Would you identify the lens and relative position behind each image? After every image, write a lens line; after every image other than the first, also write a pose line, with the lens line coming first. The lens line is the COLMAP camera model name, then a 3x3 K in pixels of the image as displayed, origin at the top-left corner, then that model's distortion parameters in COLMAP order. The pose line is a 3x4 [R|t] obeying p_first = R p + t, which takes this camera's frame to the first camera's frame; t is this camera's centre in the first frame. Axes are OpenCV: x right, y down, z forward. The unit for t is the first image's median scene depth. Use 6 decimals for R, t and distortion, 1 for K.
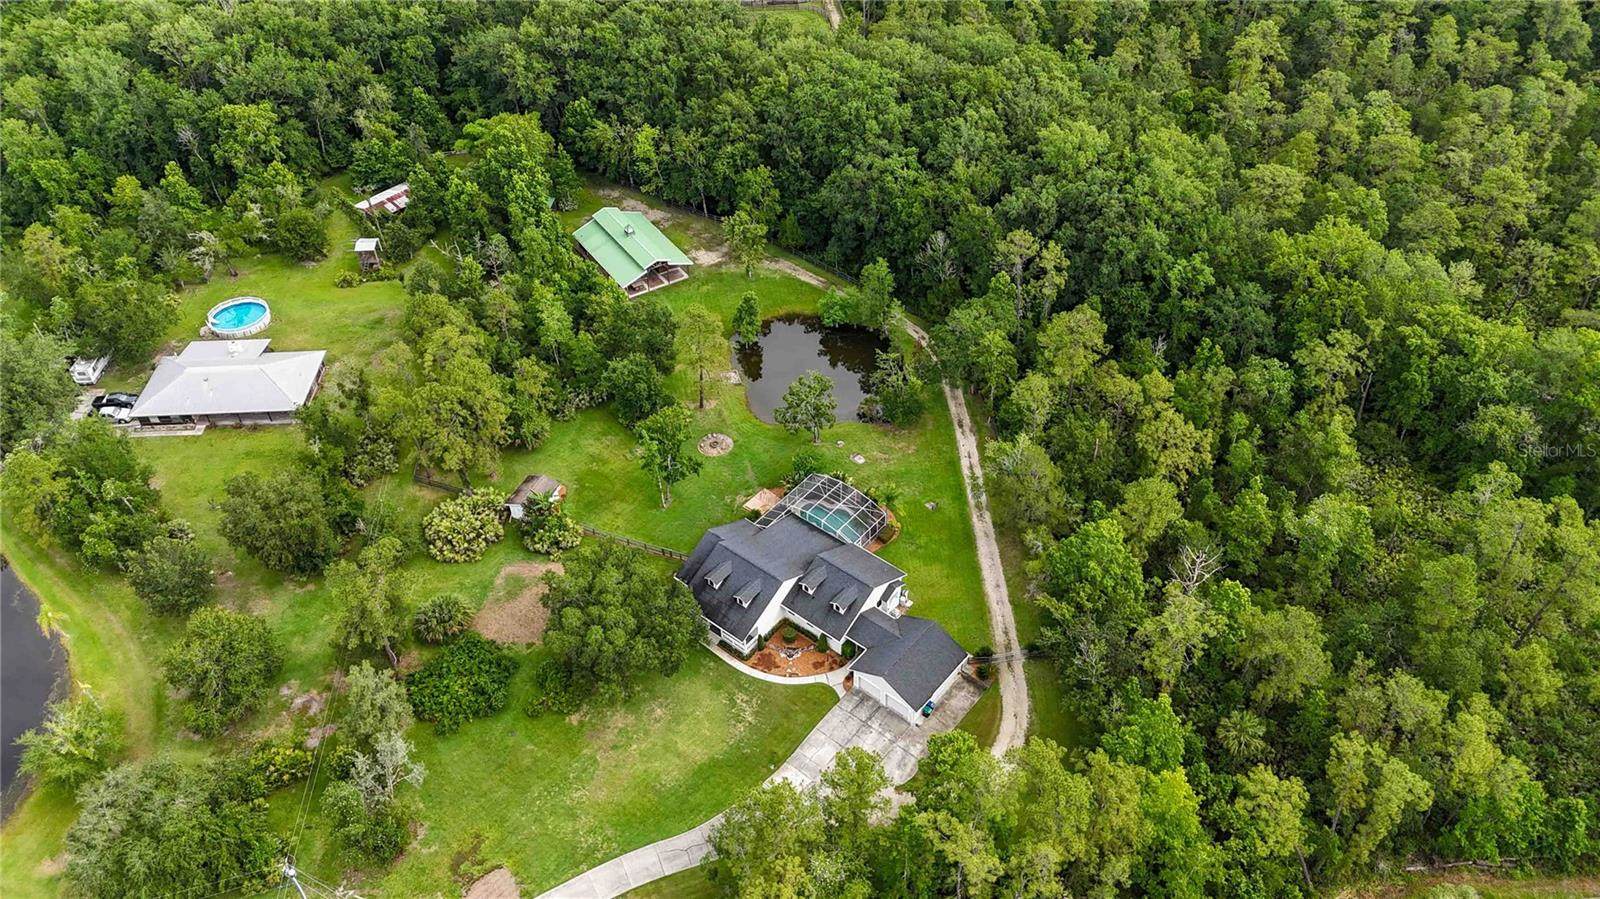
lens RADIAL K [[1171.4, 0, 800.0], [0, 1171.4, 449.5], [0, 0, 1]] dist [0.059143, -0.004009]
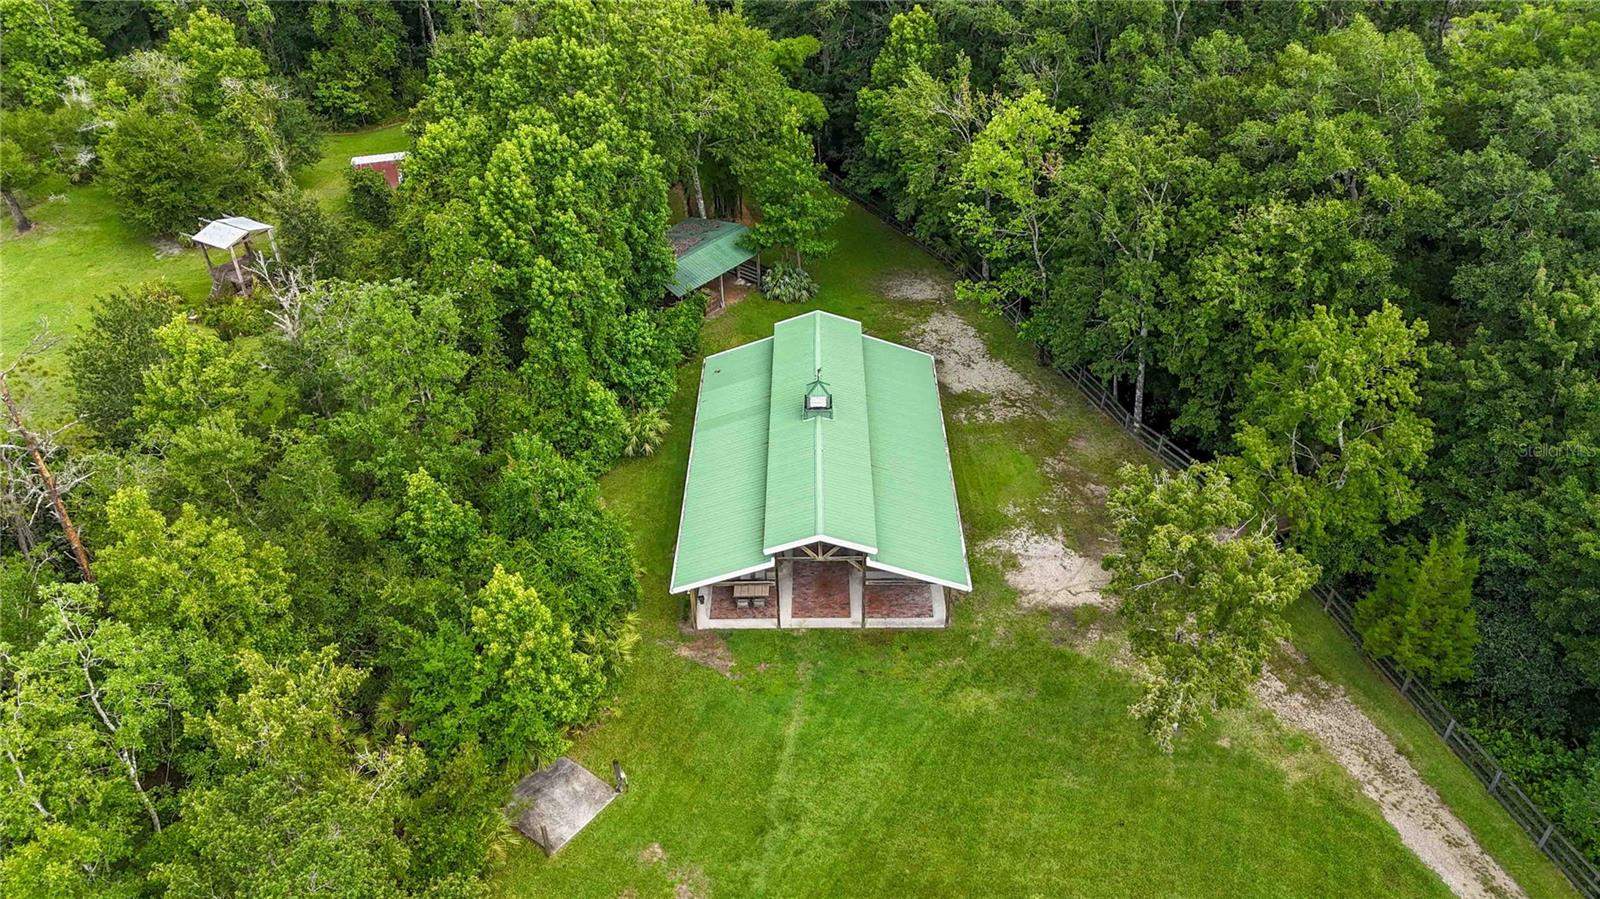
lens RADIAL K [[1171.4, 0, 800.0], [0, 1171.4, 449.5], [0, 0, 1]] dist [0.059143, -0.004009]
pose [[0.838197, 0.317507, -0.443413, -0.024362], [-0.361879, 0.932076, -0.016656, -0.238257], [0.408006, 0.174423, 0.896163, 1.051250]]
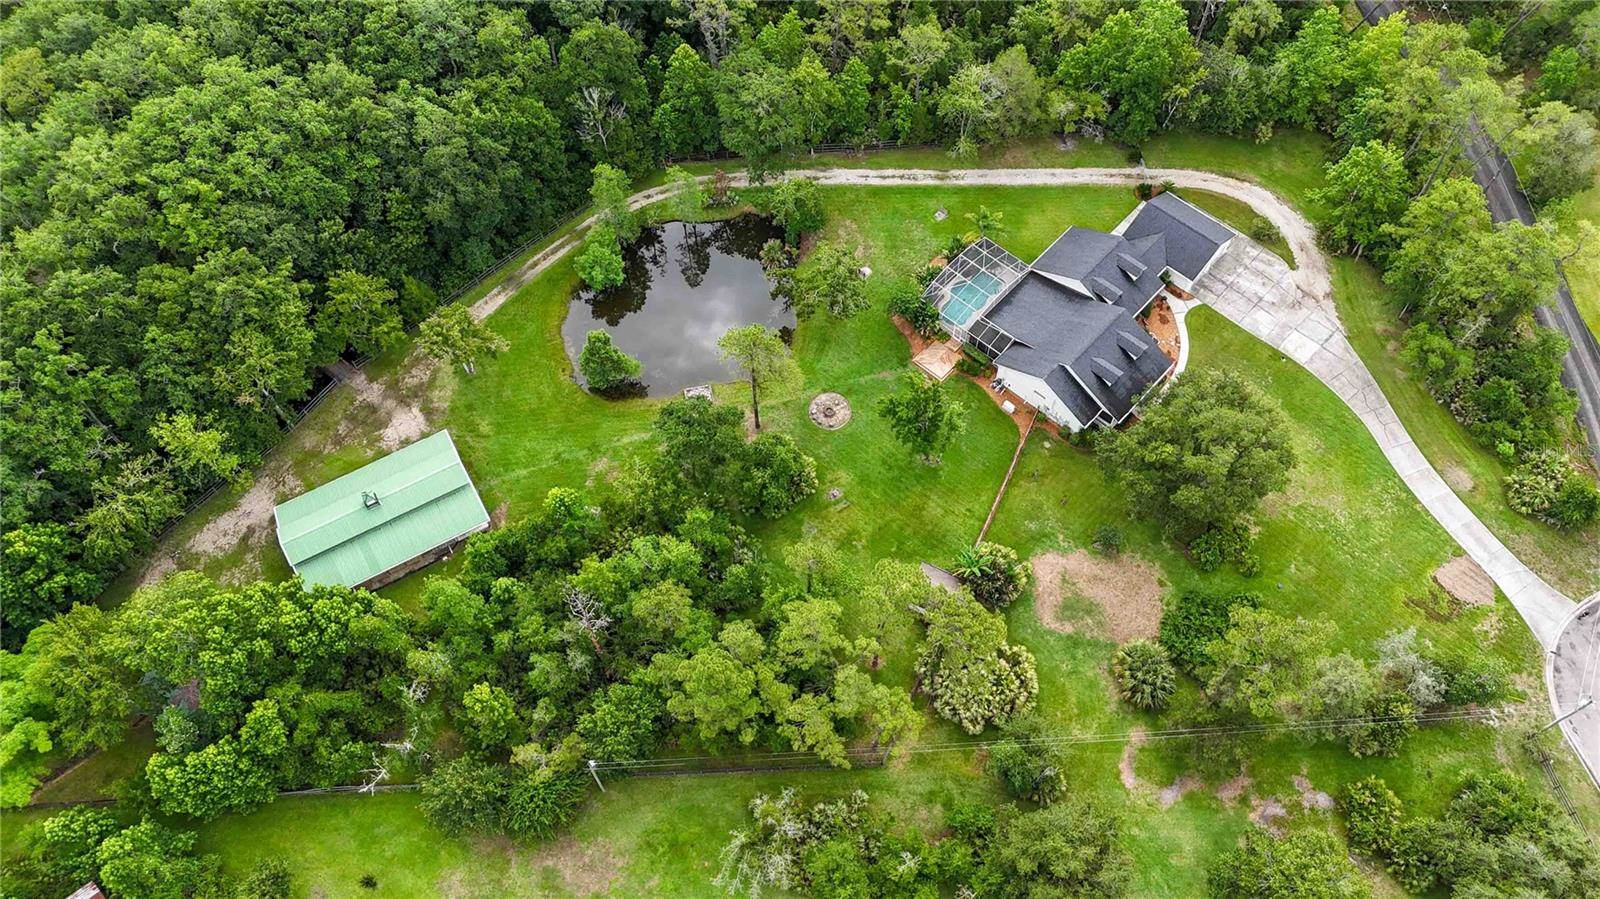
lens RADIAL K [[1171.4, 0, 800.0], [0, 1171.4, 449.5], [0, 0, 1]] dist [0.059143, -0.004009]
pose [[0.052403, -0.865705, 0.497804, -0.599309], [0.677173, 0.397177, 0.619425, -0.611789], [-0.733956, 0.304640, 0.607045, 0.626273]]
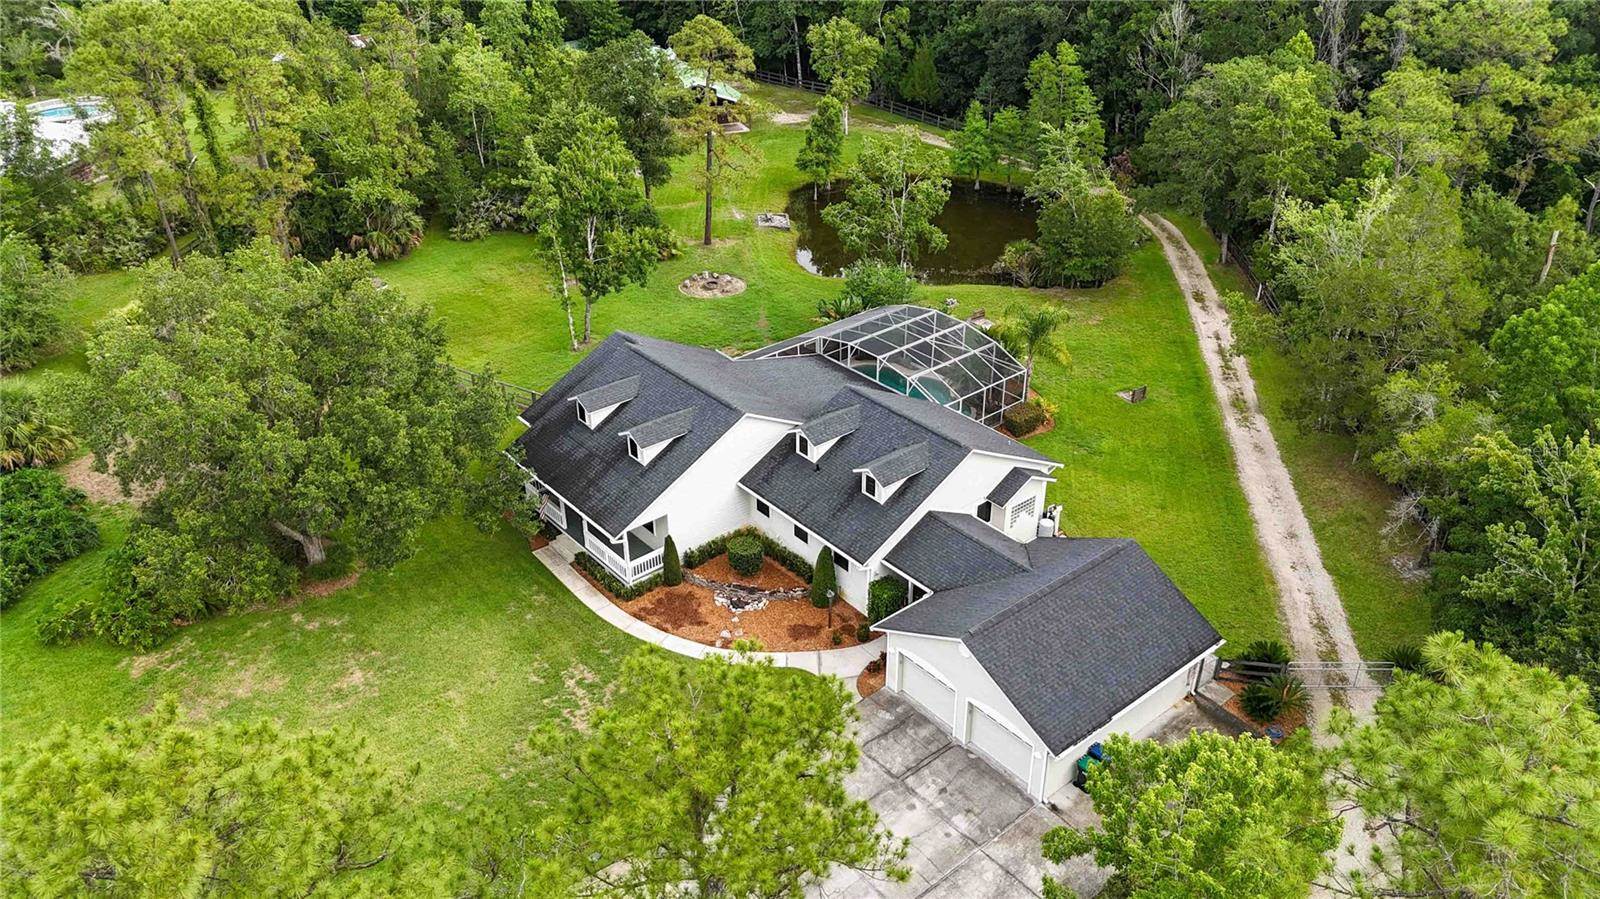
lens RADIAL K [[1200.6, 0, 800.0], [0, 1200.6, 449.5], [0, 0, 1]] dist [0.036712, -0.001073]
pose [[0.983044, 0.105499, -0.149983, 0.064850], [-0.133833, 0.971922, -0.193536, 0.196954], [0.125354, 0.210327, 0.969561, 0.596324]]
